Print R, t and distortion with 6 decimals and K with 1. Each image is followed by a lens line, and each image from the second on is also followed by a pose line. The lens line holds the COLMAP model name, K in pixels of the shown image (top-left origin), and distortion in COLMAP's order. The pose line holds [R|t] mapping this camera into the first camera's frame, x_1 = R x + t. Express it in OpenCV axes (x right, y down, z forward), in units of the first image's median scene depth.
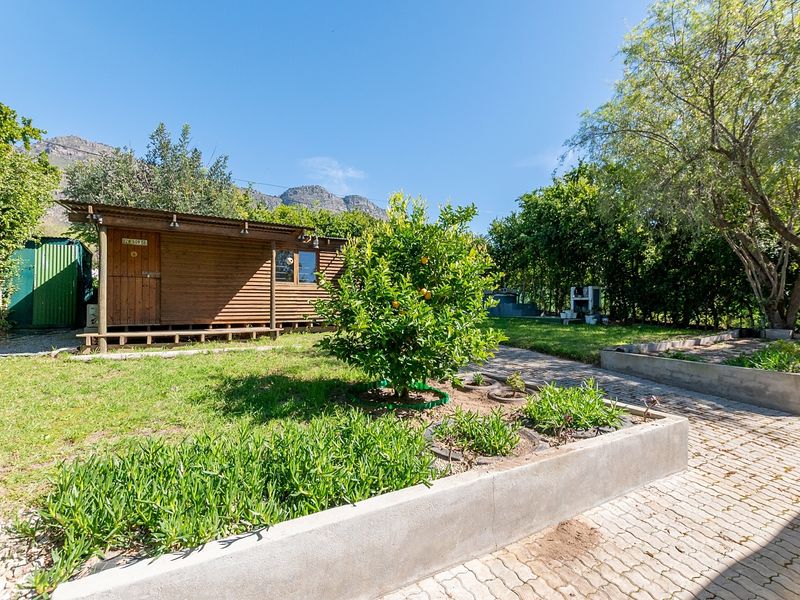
lens RADIAL K [[393.2, 0, 400.0], [0, 393.2, 300.0], [0, 0, 1]] dist [0.003247, 0.000056]
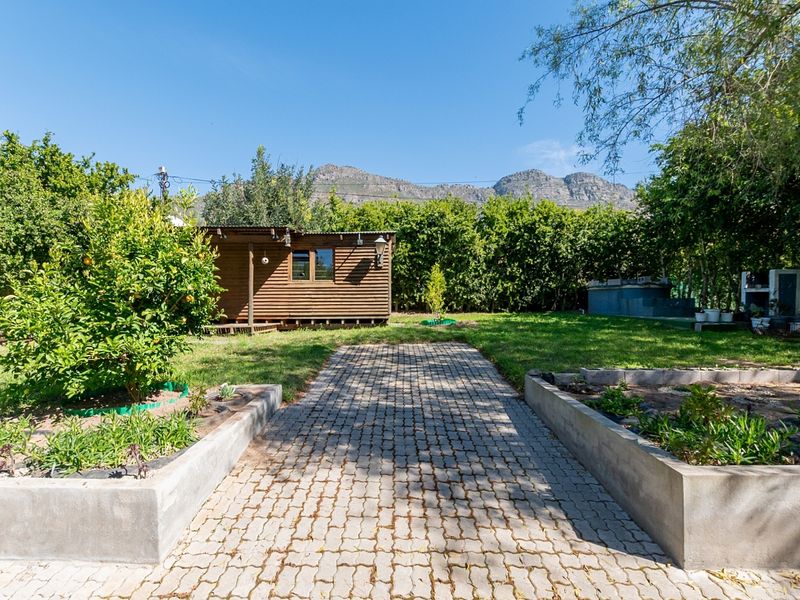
lens RADIAL K [[406.8, 0, 400.0], [0, 406.8, 300.0], [0, 0, 1]] dist [0.002032, 0.000251]
pose [[0.845989, -0.001740, -0.533197, 0.478953], [0.010944, 0.999841, 0.014101, -0.004743], [0.533088, -0.017764, 0.845874, 0.218122]]
